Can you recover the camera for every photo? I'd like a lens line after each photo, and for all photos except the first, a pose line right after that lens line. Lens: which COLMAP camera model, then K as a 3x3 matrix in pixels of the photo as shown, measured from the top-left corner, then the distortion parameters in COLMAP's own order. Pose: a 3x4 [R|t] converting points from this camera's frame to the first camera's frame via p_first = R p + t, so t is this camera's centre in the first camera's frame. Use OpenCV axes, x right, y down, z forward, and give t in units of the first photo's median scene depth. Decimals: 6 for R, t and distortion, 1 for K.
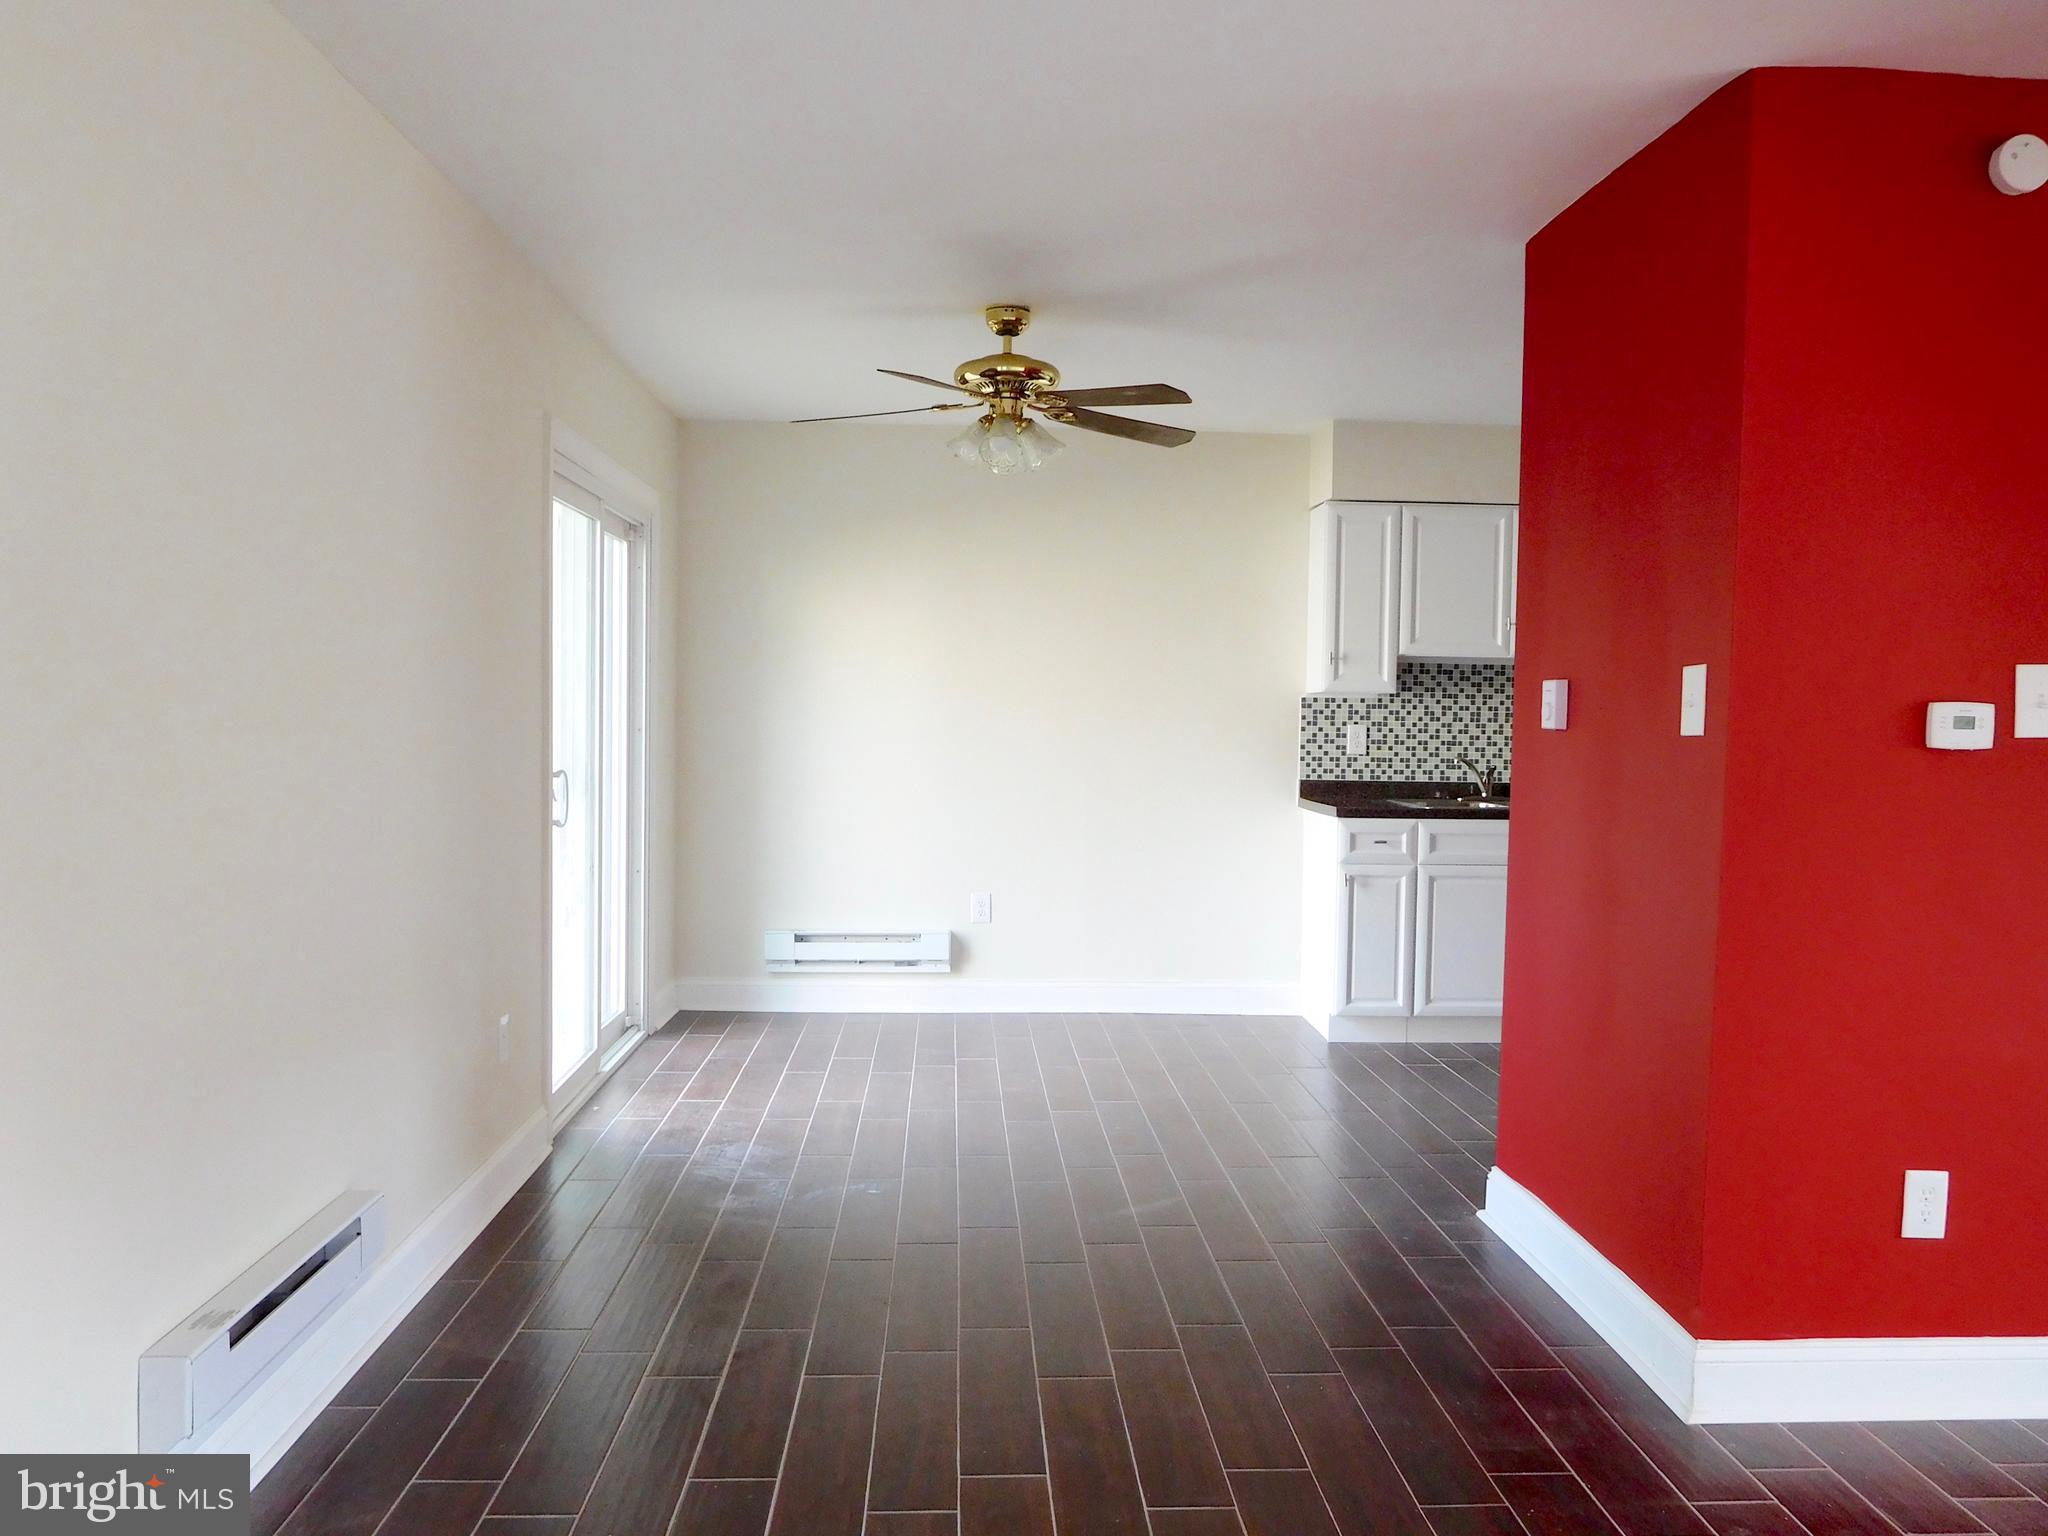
lens RADIAL K [[1520.5, 0, 1036.0], [0, 1520.5, 768.4], [0, 0, 1]] dist [0.010023, -0.021922]
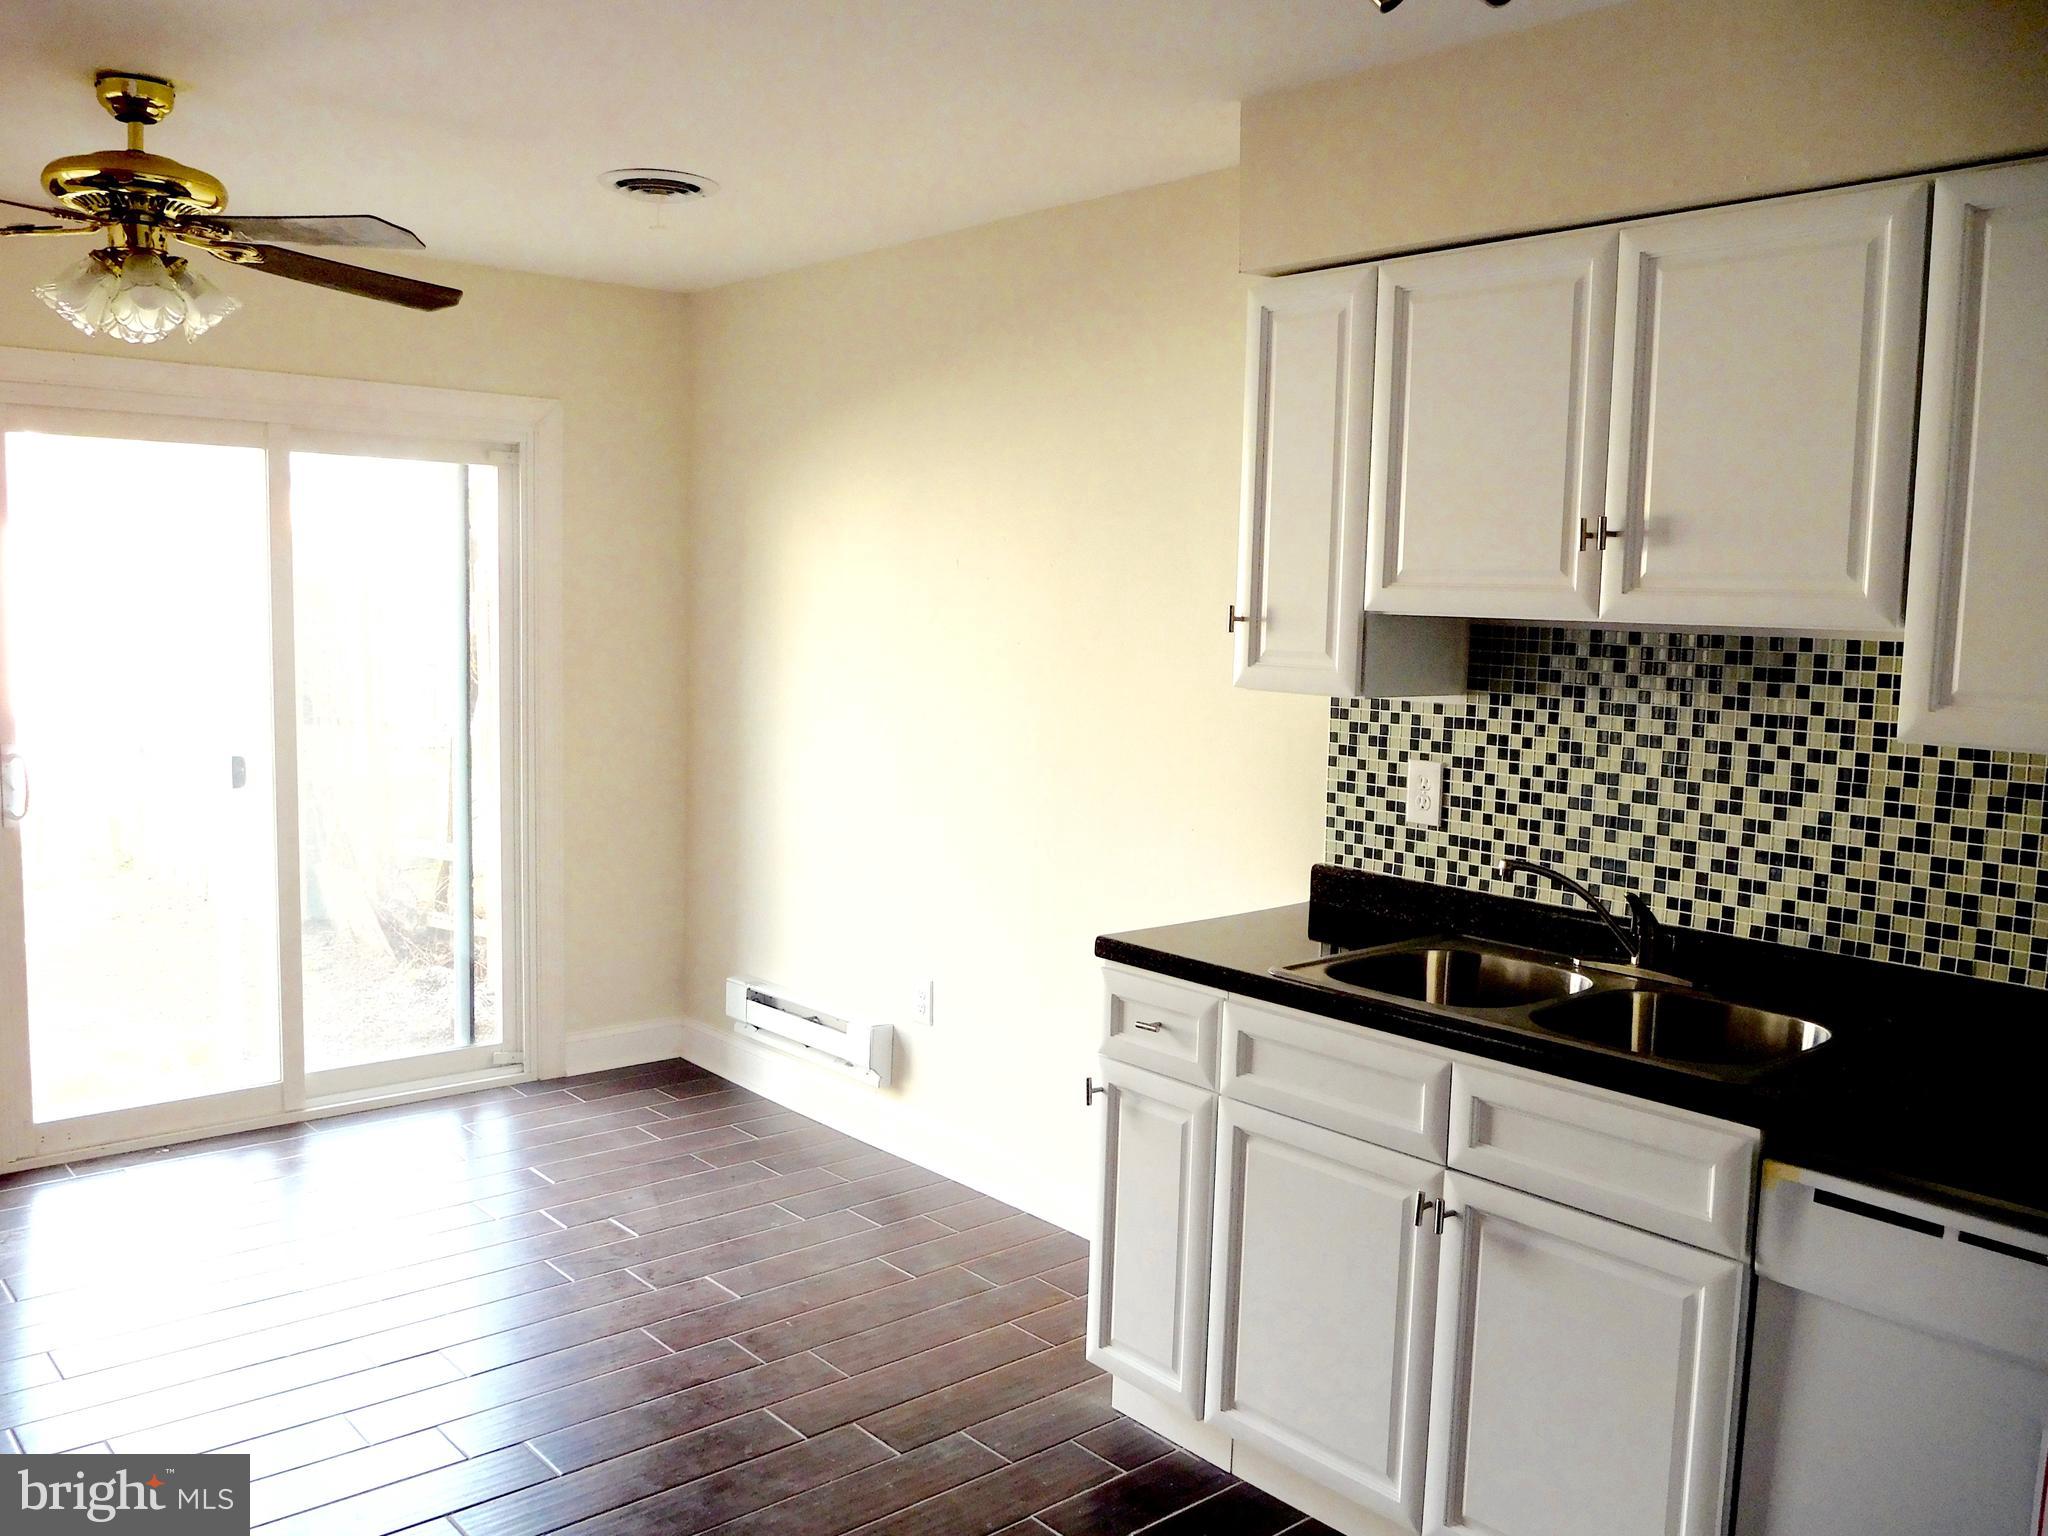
lens RADIAL K [[1700.9, 0, 1018.3], [0, 1700.9, 782.4], [0, 0, 1]] dist [-0.001547, 0.000237]
pose [[0.617003, 0.088710, -0.781945, 0.535194], [-0.039755, 0.995871, 0.081610, -0.059028], [0.785956, -0.019267, 0.617983, 0.586767]]
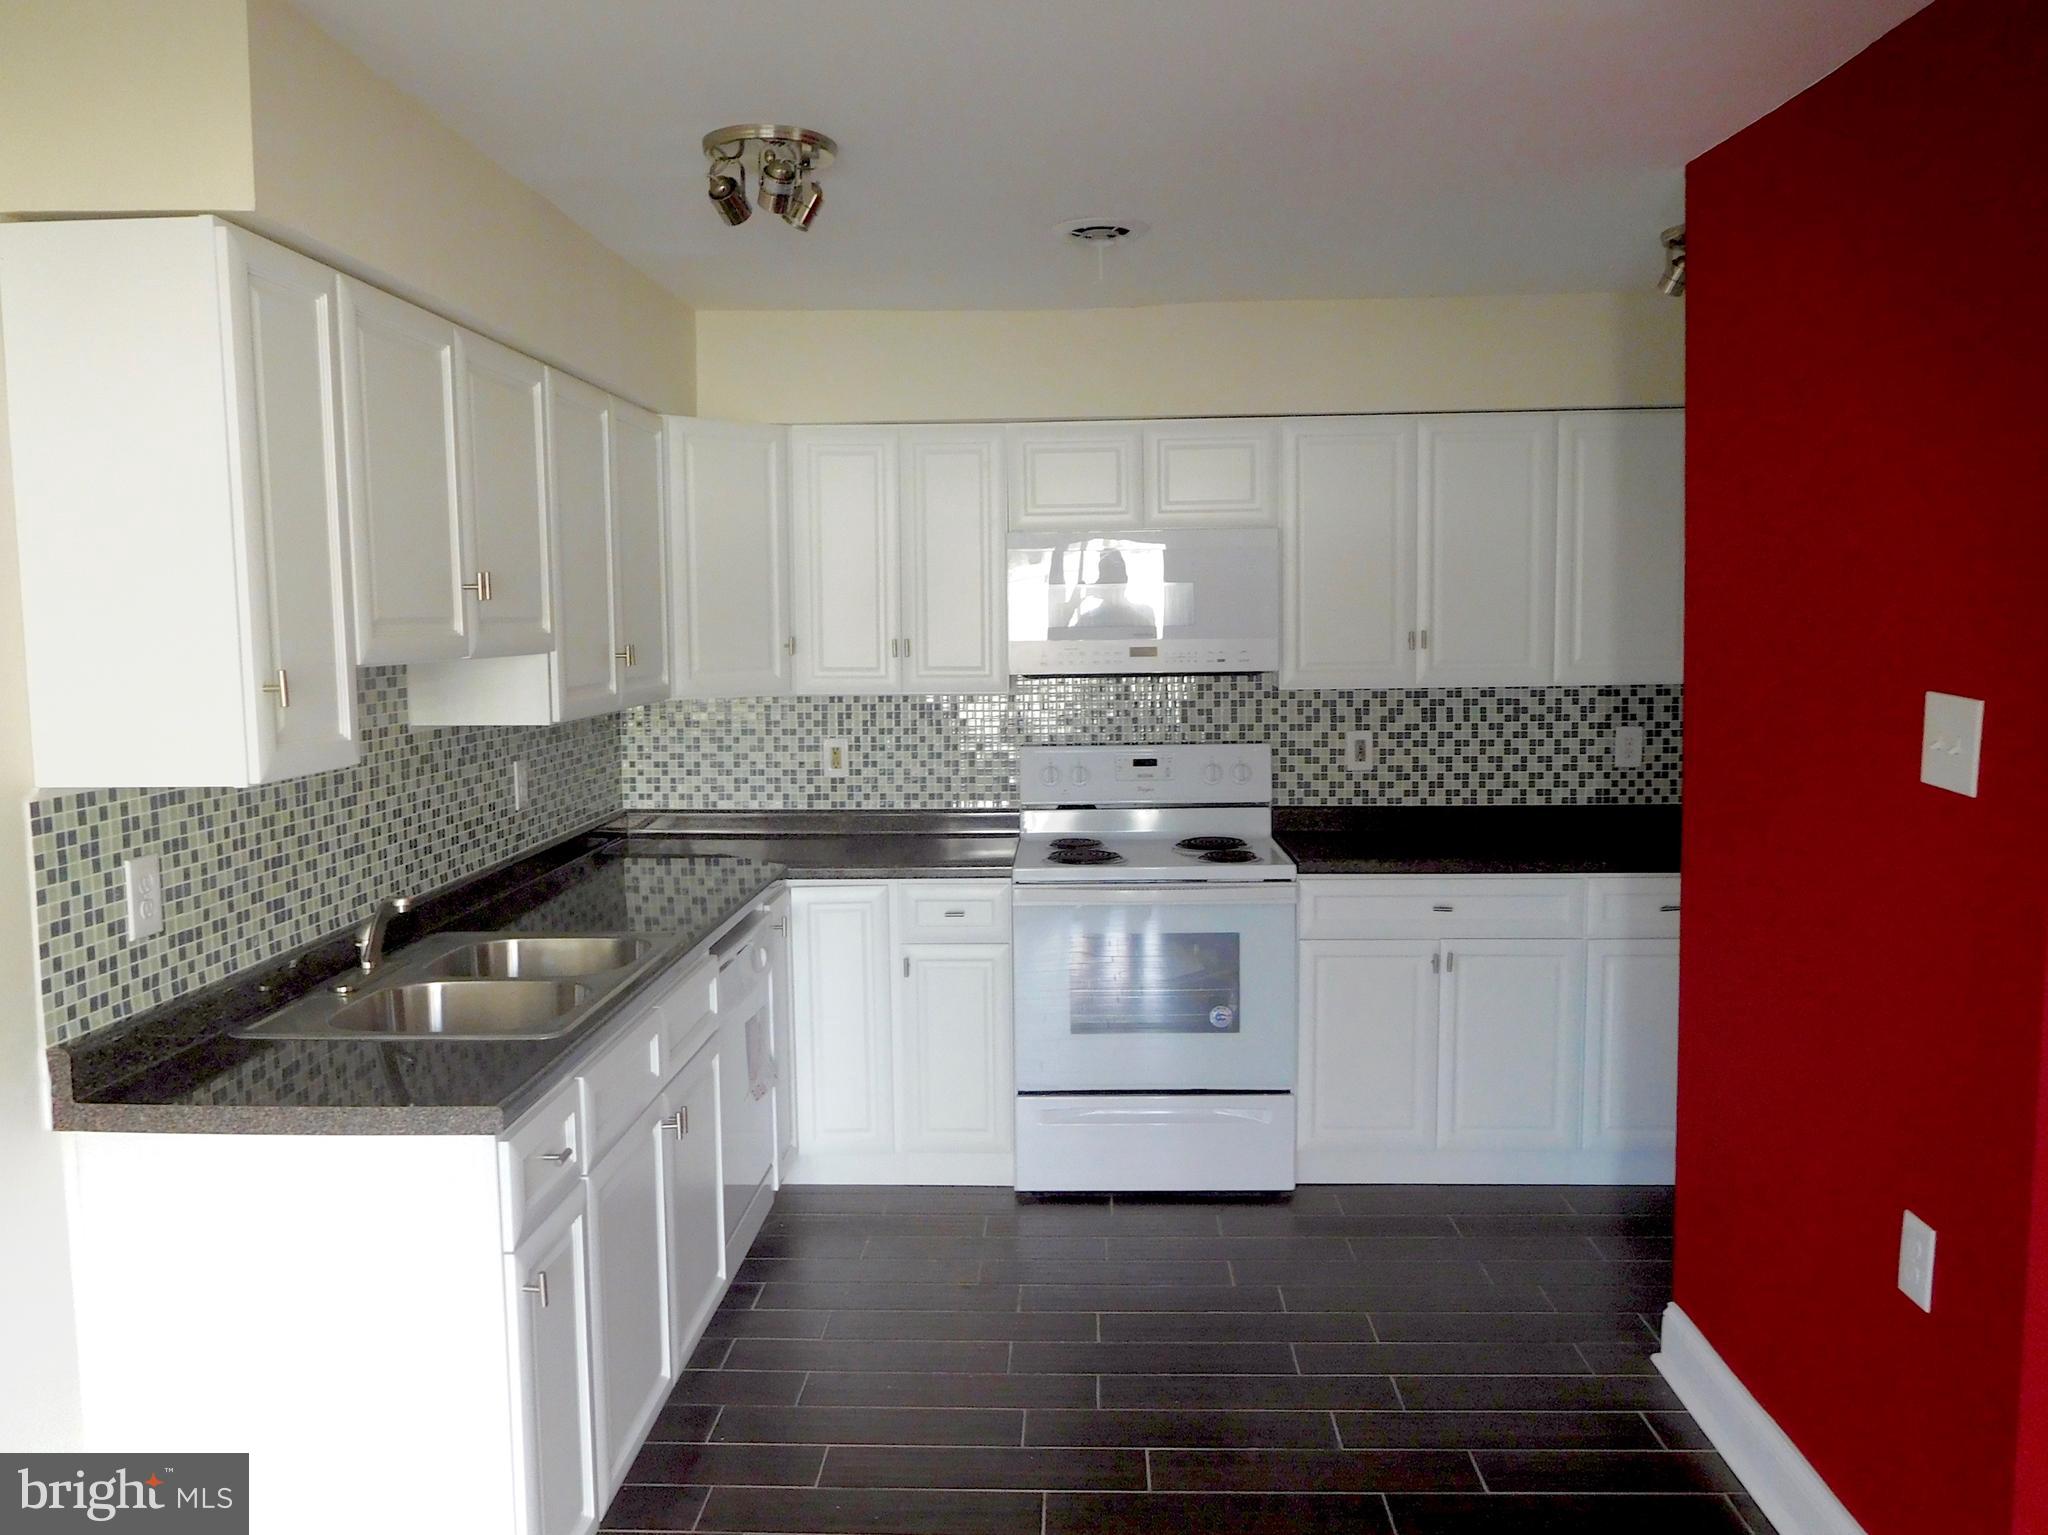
lens RADIAL K [[1520.5, 0, 982.6], [0, 1520.5, 764.7], [0, 0, 1]] dist [0.010023, -0.021922]
pose [[0.095258, -0.107858, 0.989592, -0.126372], [0.049914, 0.993380, 0.103466, -0.077922], [-0.994200, 0.039539, 0.100011, 0.762227]]
